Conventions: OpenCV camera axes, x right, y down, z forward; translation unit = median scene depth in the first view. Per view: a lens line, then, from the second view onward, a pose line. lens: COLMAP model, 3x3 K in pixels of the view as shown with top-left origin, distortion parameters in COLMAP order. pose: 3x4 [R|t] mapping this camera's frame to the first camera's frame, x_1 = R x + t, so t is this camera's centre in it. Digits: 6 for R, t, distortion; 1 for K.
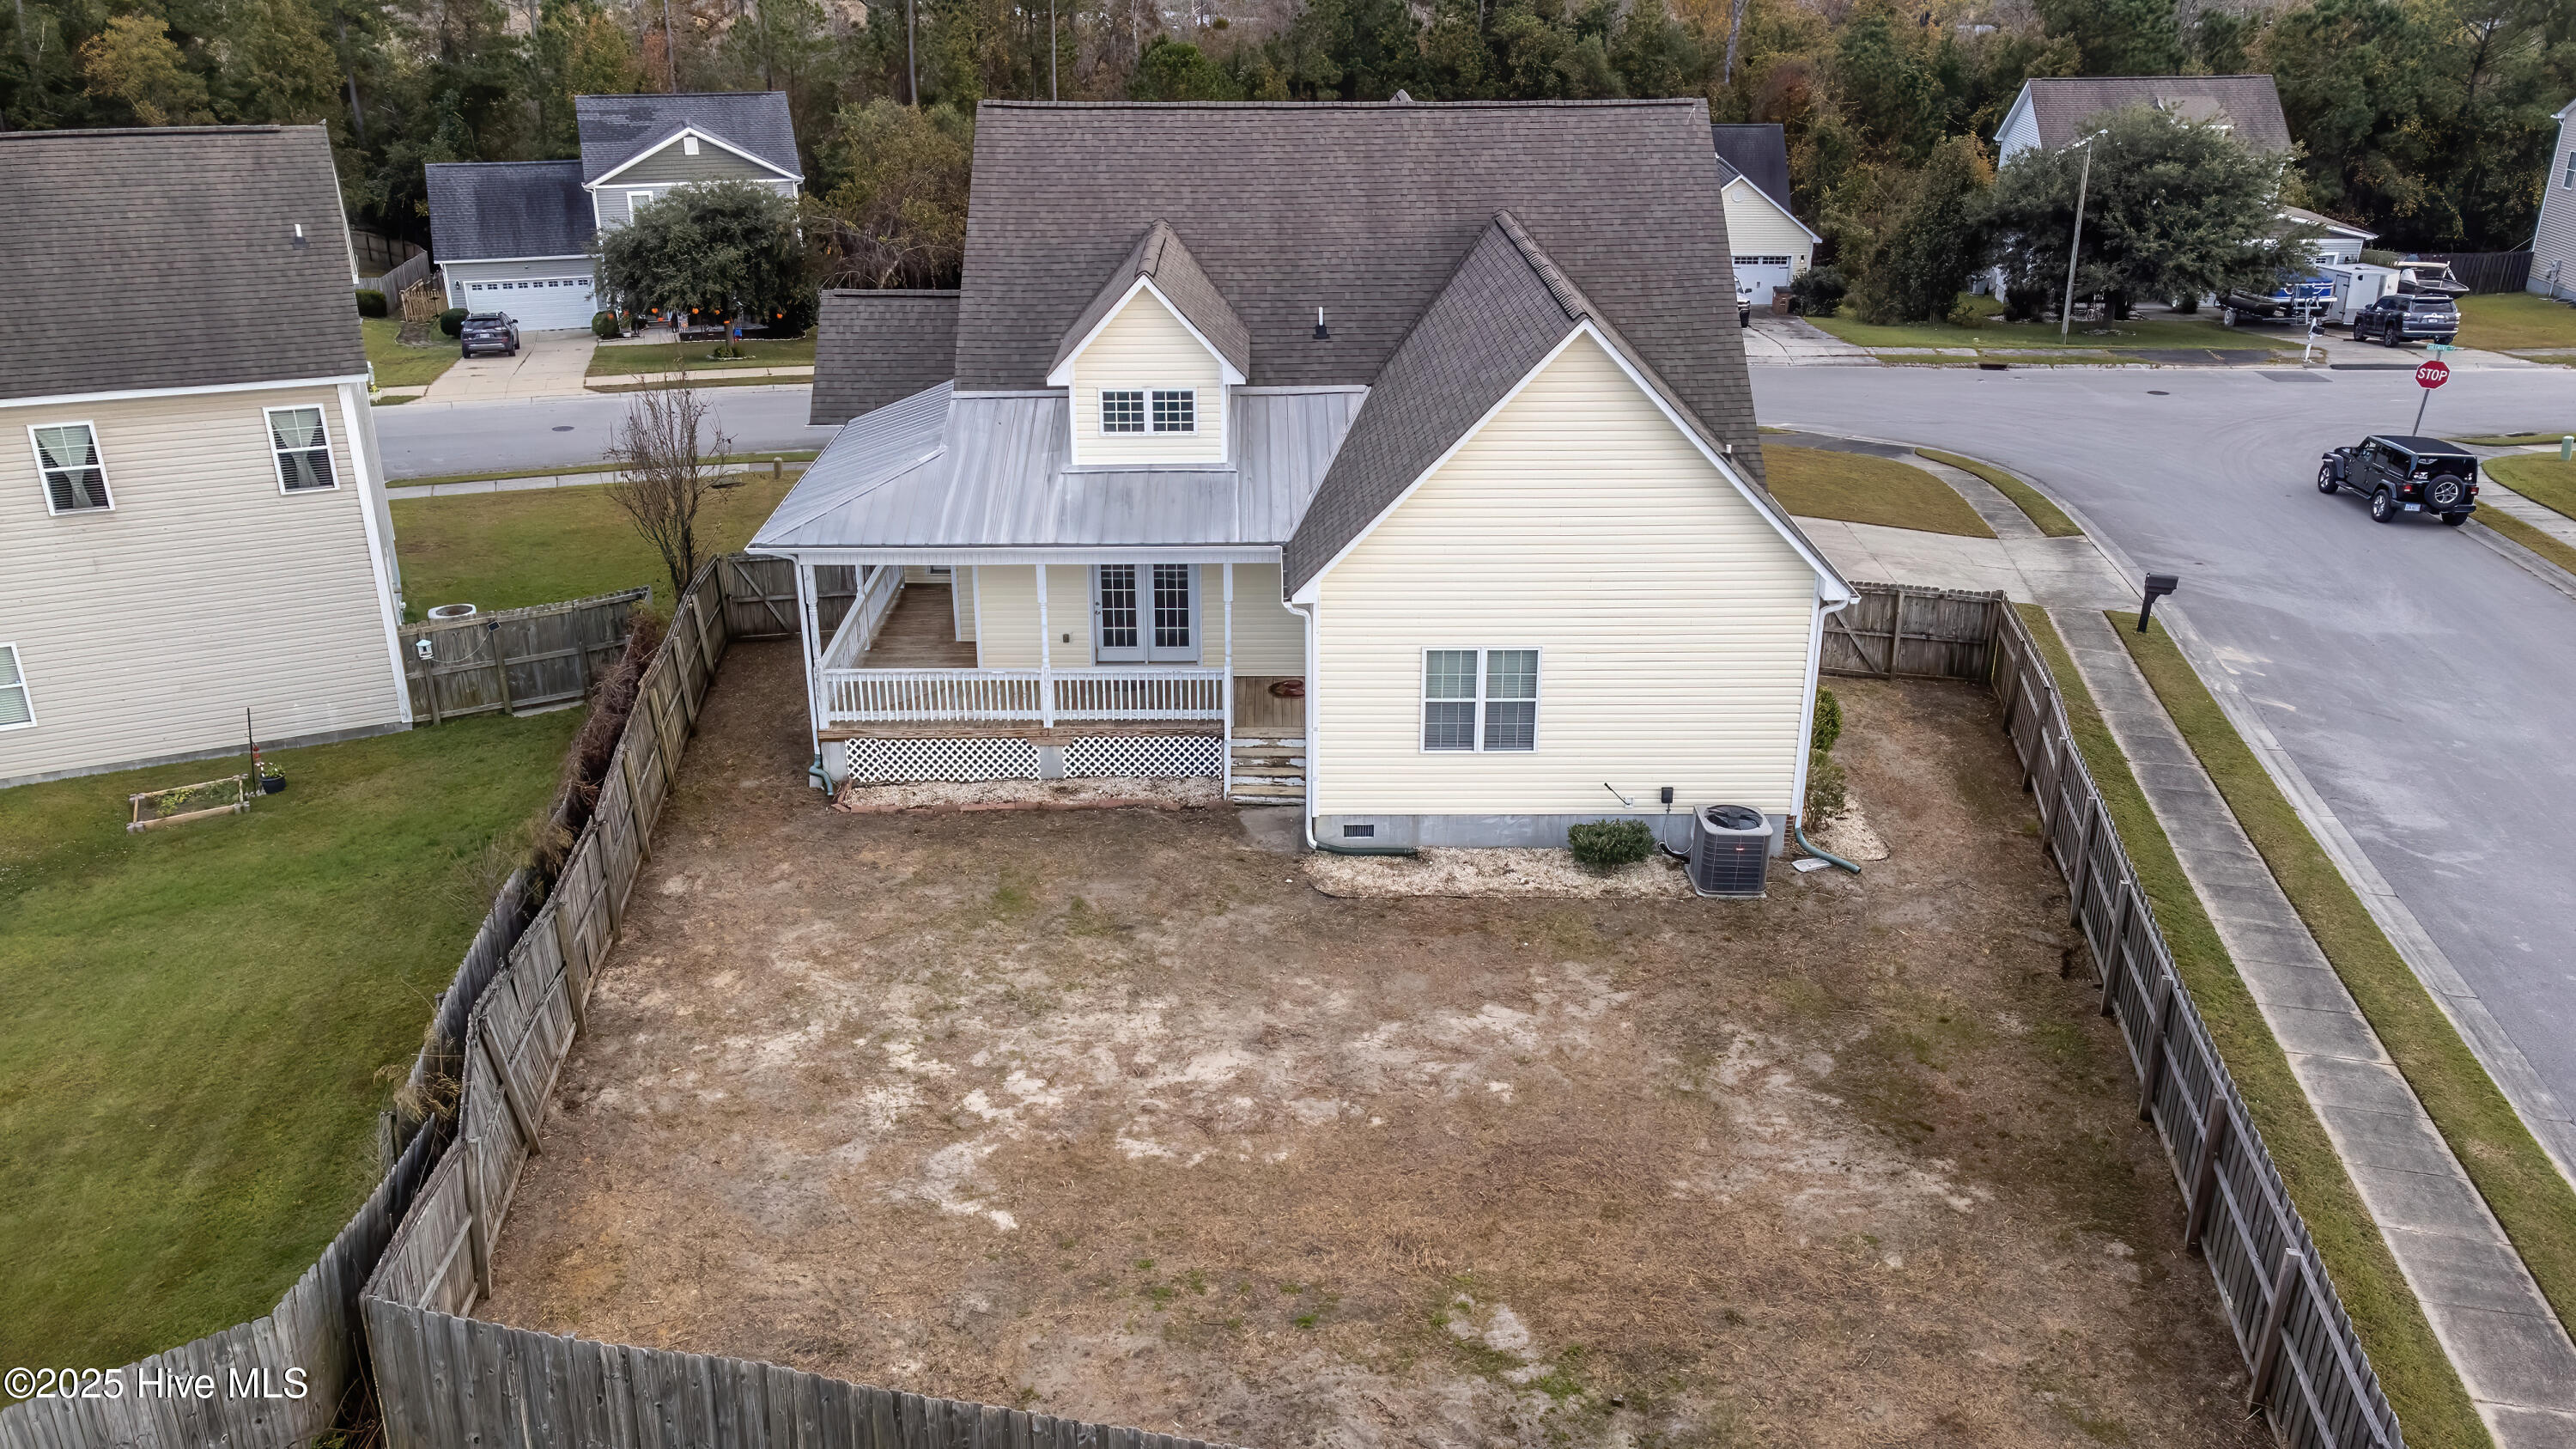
lens RADIAL K [[1923.6, 0, 1288.0], [0, 1923.6, 724.5], [0, 0, 1]] dist [0.038118, 0.006356]
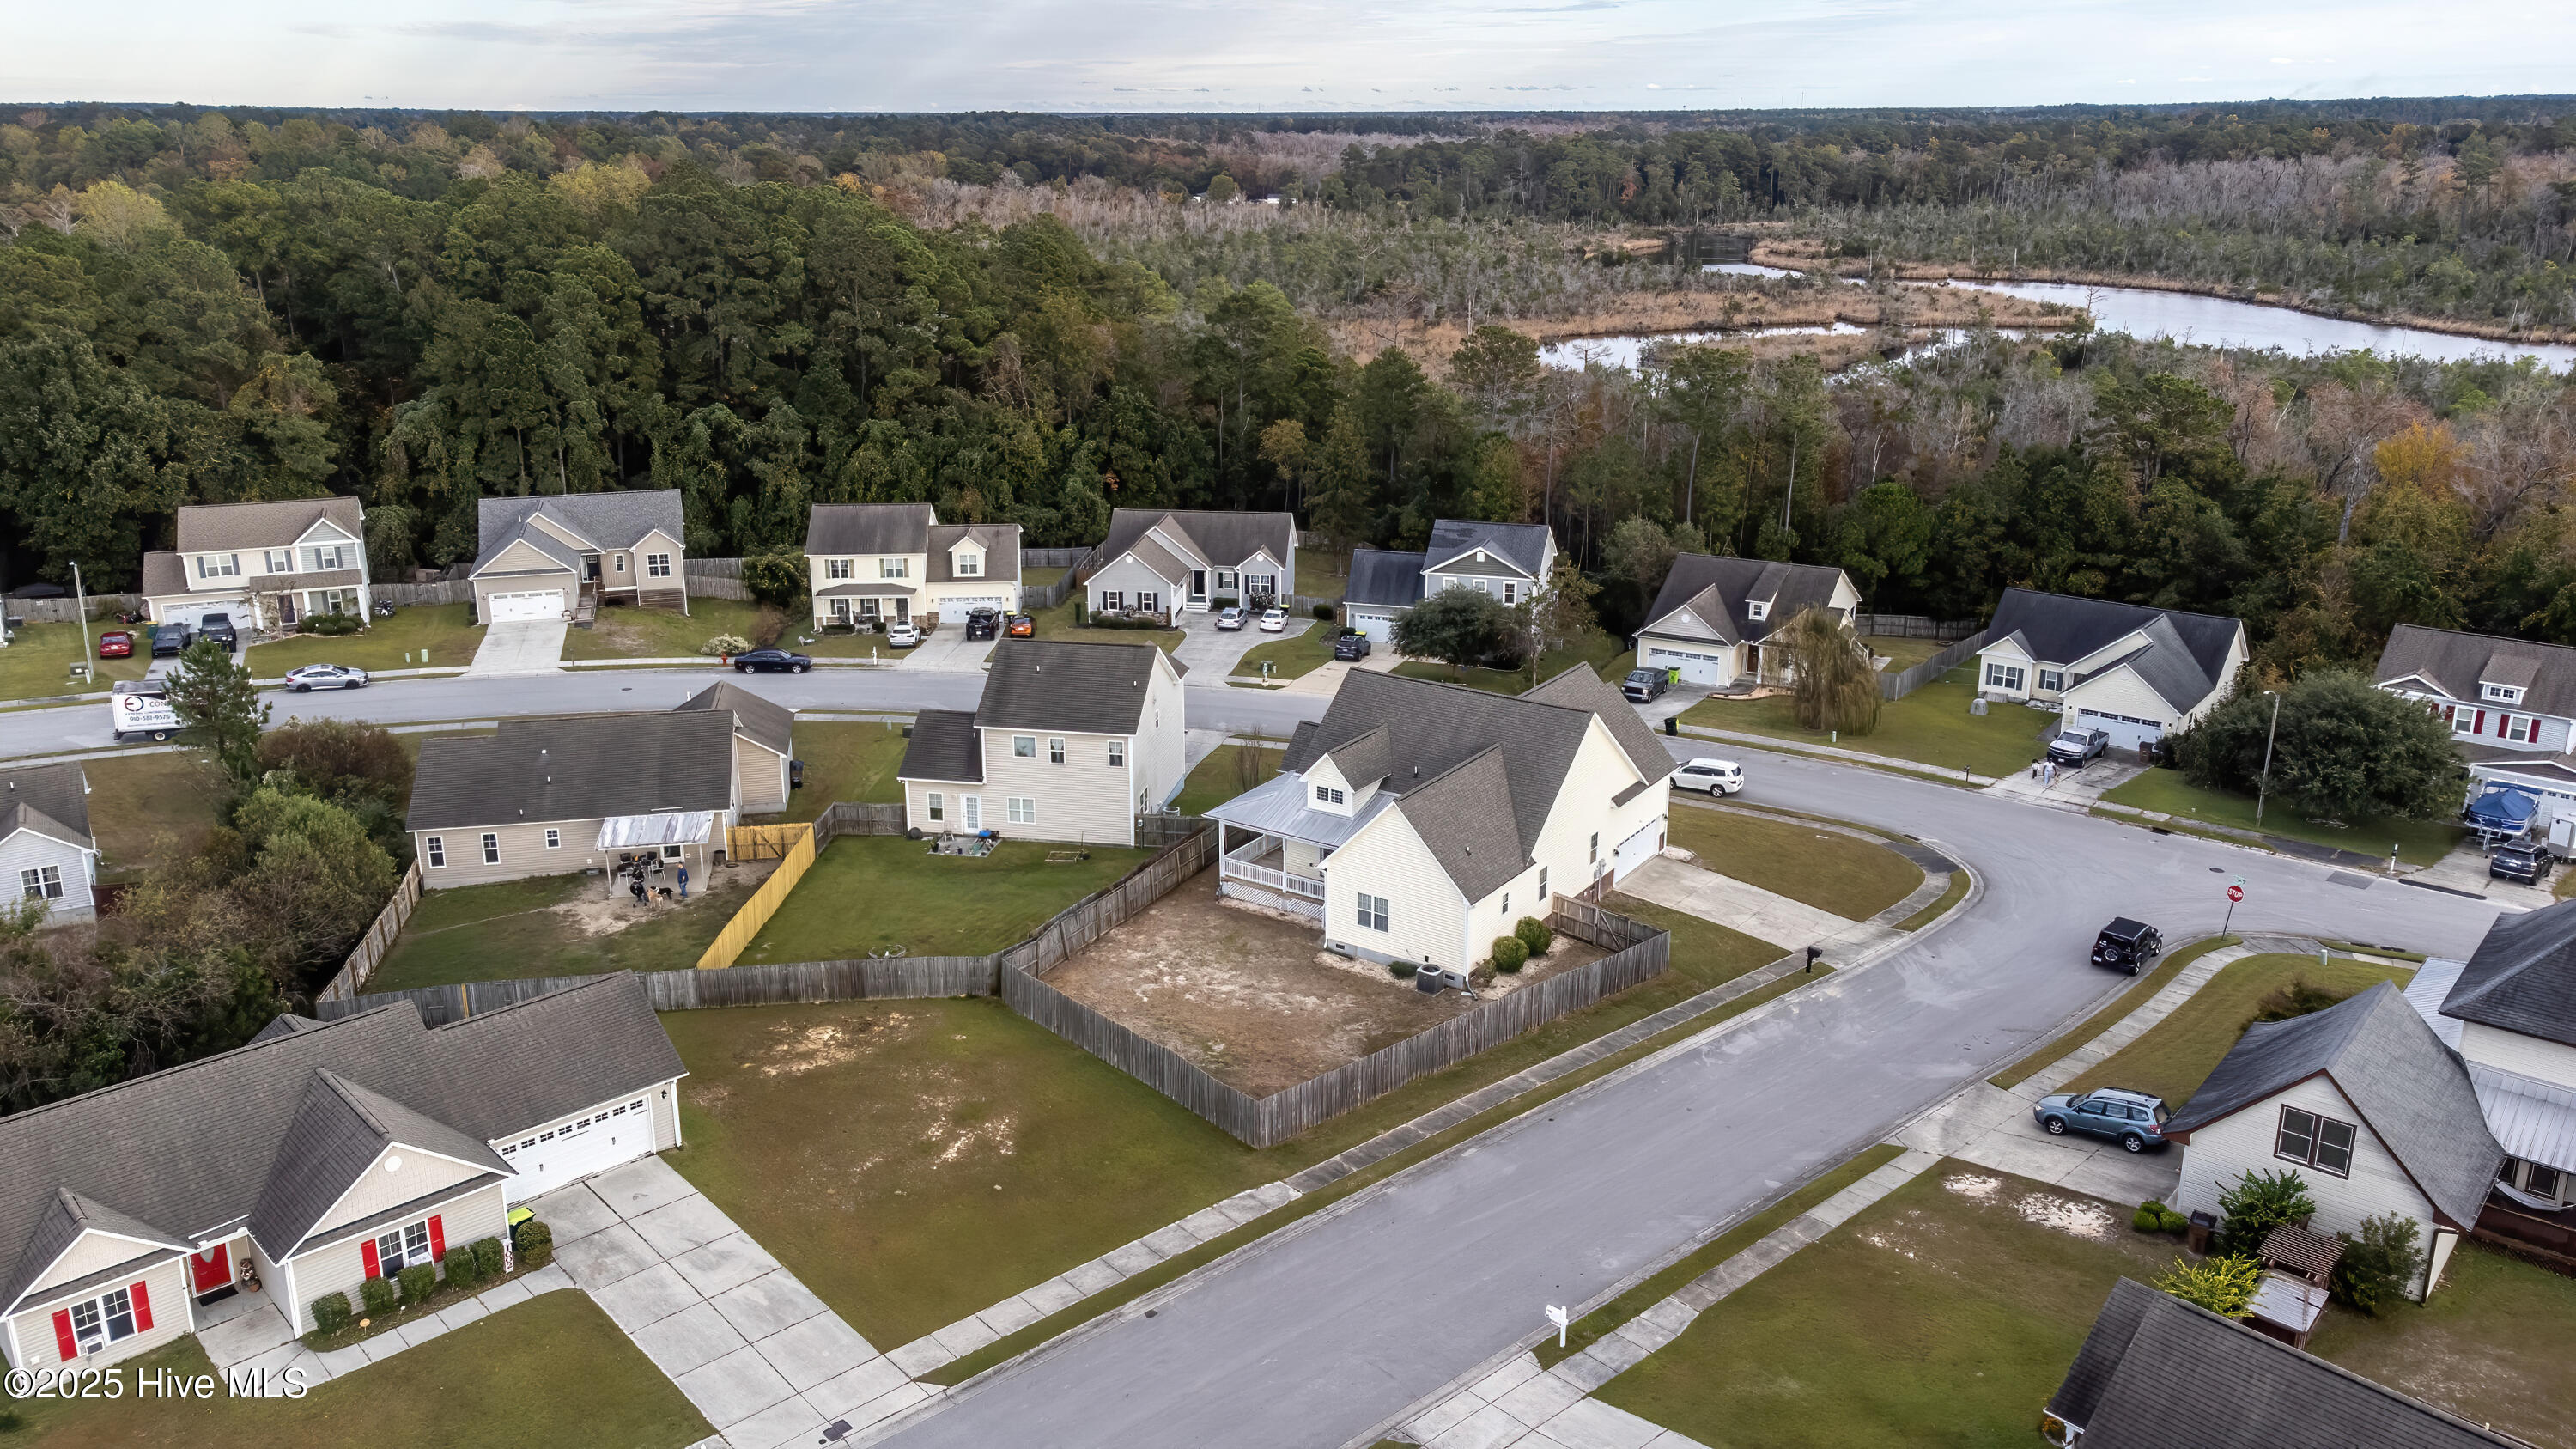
lens RADIAL K [[1951.2, 0, 1276.4], [0, 1951.2, 668.3], [0, 0, 1]] dist [0.048789, 0.002100]
pose [[0.822306, 0.157431, -0.546835, 1.454477], [-0.221389, 0.973768, -0.052572, -0.173599], [0.524213, 0.164294, 0.835588, -1.574038]]
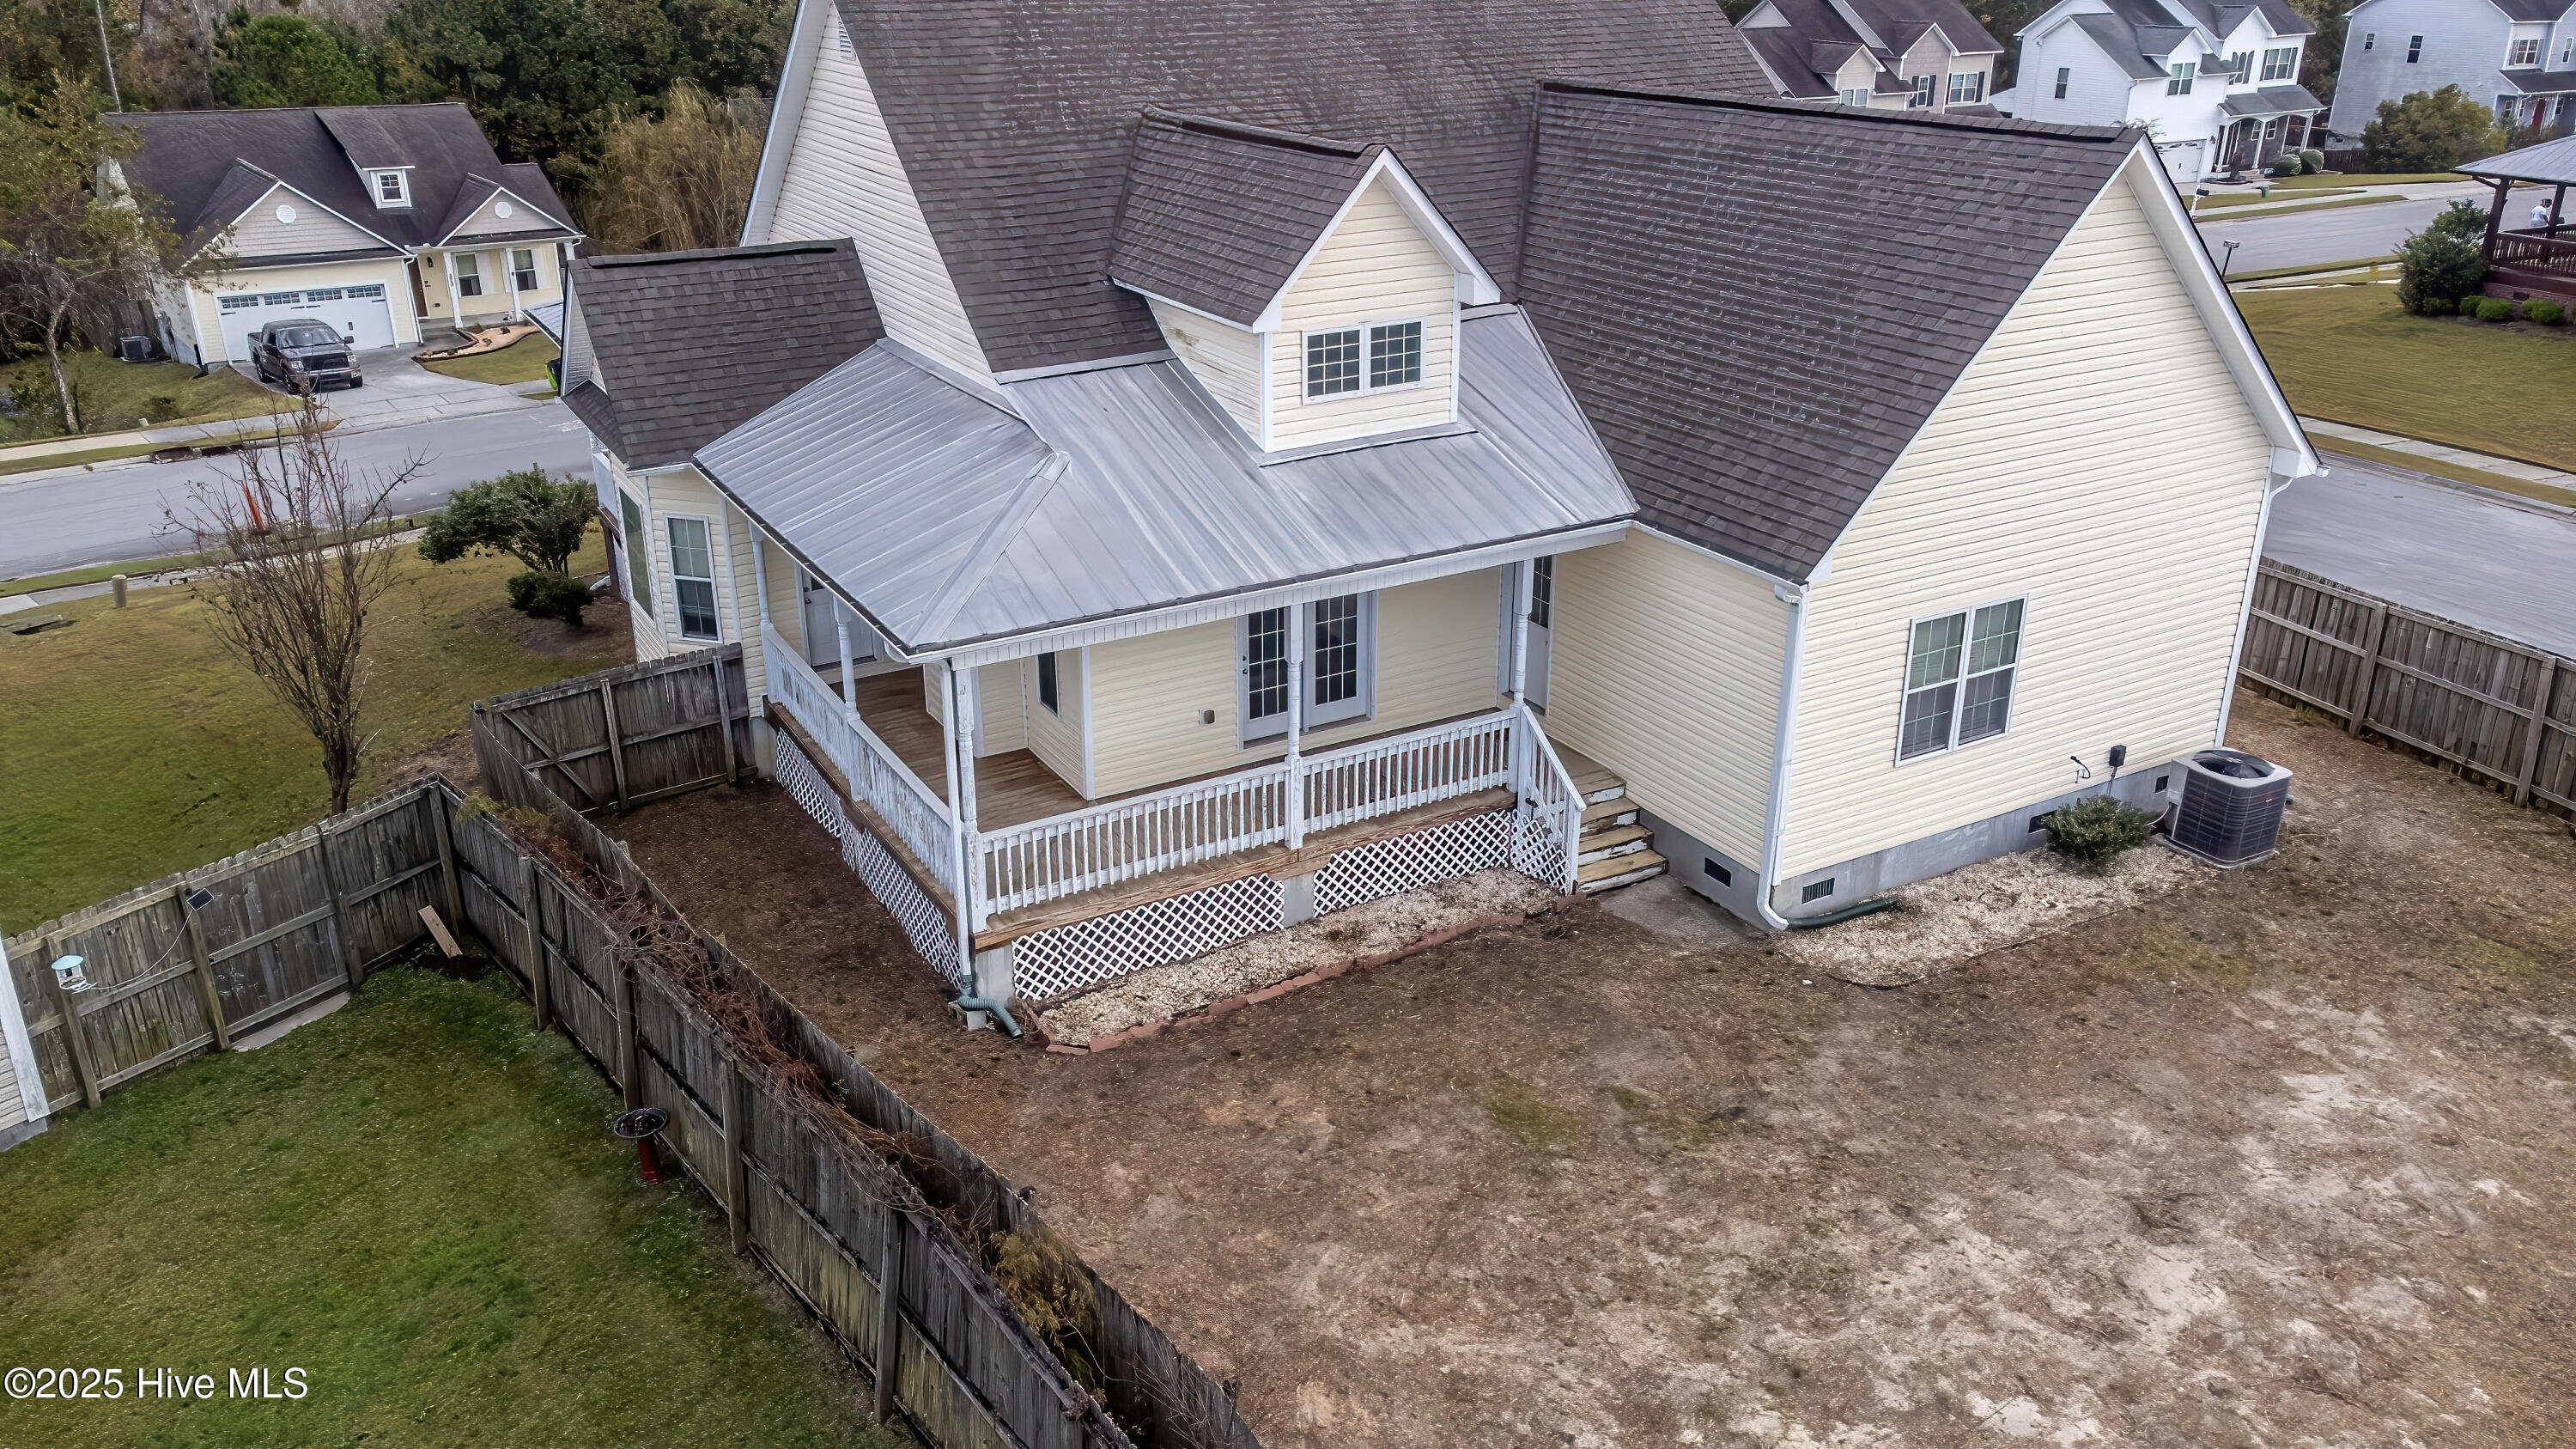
lens RADIAL K [[1924.8, 0, 1288.0], [0, 1924.8, 724.5], [0, 0, 1]] dist [-0.011063, 0.119441]
pose [[0.872760, -0.191303, 0.449103, -0.416190], [0.193279, 0.980247, 0.041945, -0.068879], [-0.448256, 0.050194, 0.892495, 0.408066]]
